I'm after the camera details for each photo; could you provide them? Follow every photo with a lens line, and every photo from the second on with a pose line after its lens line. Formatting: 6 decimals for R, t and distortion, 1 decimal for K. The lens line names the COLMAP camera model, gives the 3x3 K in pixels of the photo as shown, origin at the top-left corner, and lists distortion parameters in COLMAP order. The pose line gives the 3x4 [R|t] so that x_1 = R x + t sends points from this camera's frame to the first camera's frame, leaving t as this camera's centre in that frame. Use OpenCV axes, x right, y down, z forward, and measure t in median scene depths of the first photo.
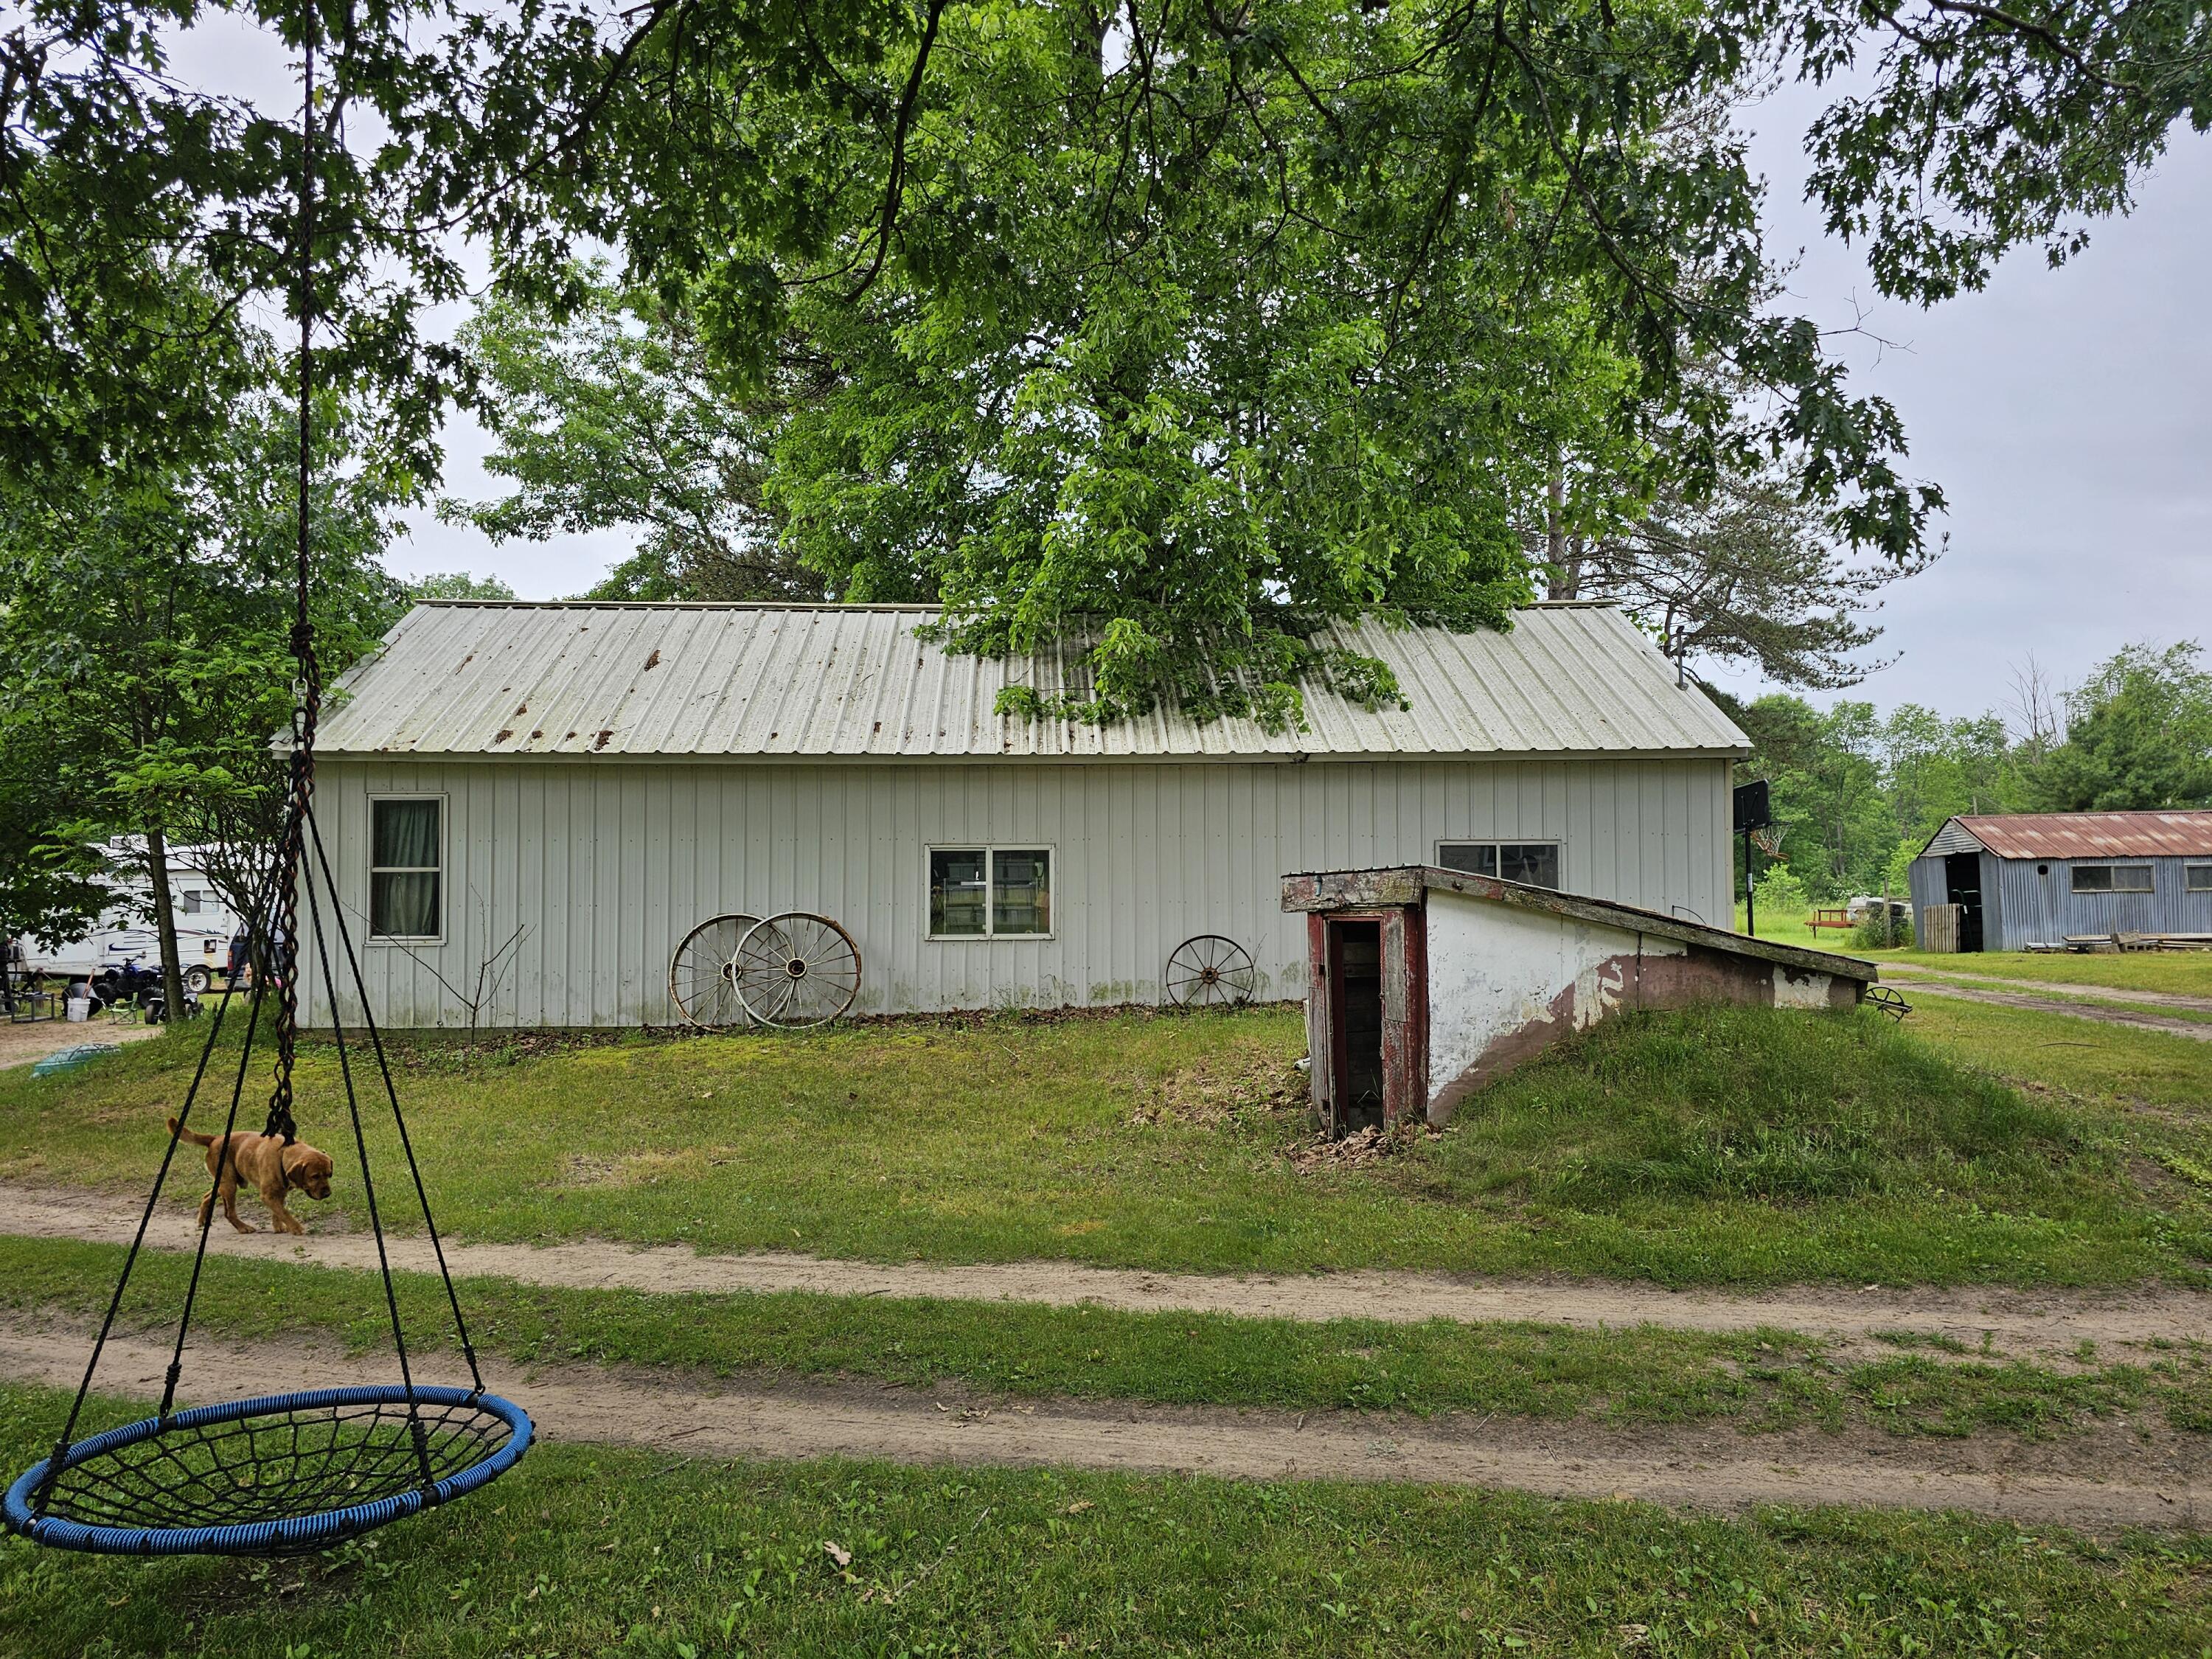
lens RADIAL K [[1467.8, 0, 1106.0], [0, 1467.8, 829.5], [0, 0, 1]] dist [0.074153, -0.044494]
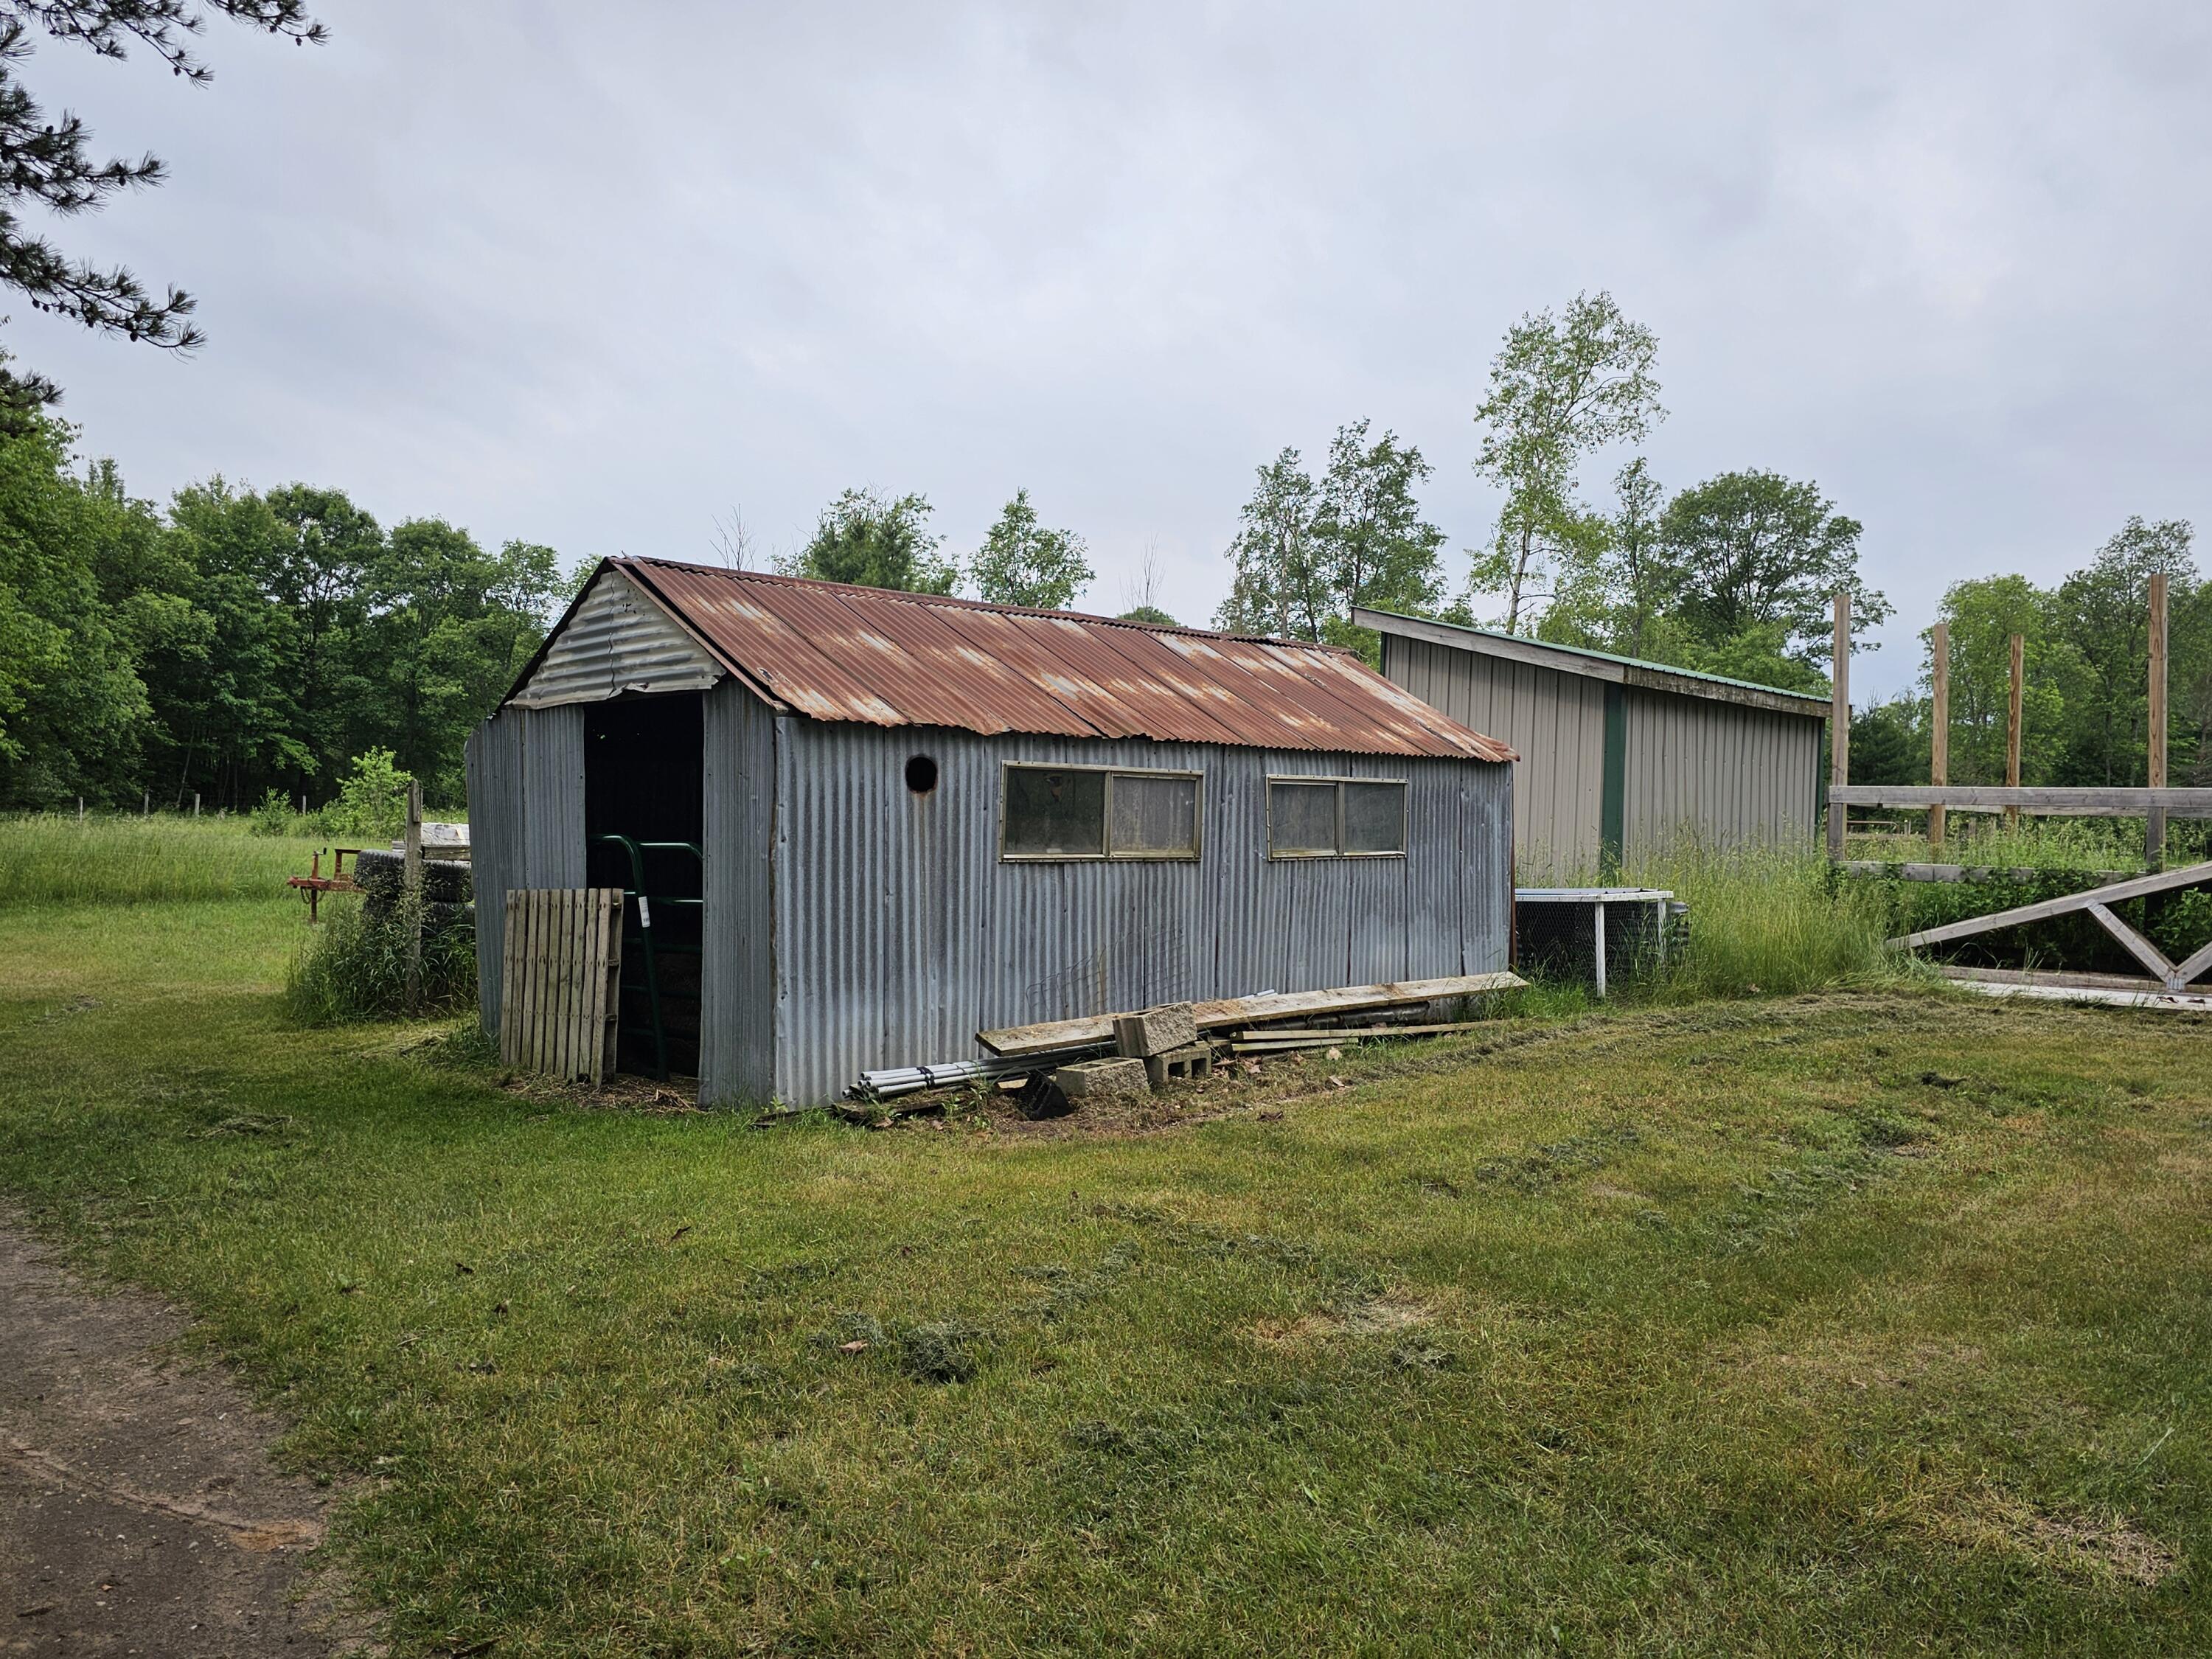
lens RADIAL K [[1467.8, 0, 1106.0], [0, 1467.8, 829.5], [0, 0, 1]] dist [0.074153, -0.044494]
pose [[0.681012, 0.019107, 0.732023, 0.455131], [-0.070132, 0.996766, 0.039228, 0.024016], [-0.728906, -0.078053, 0.680149, 0.793482]]
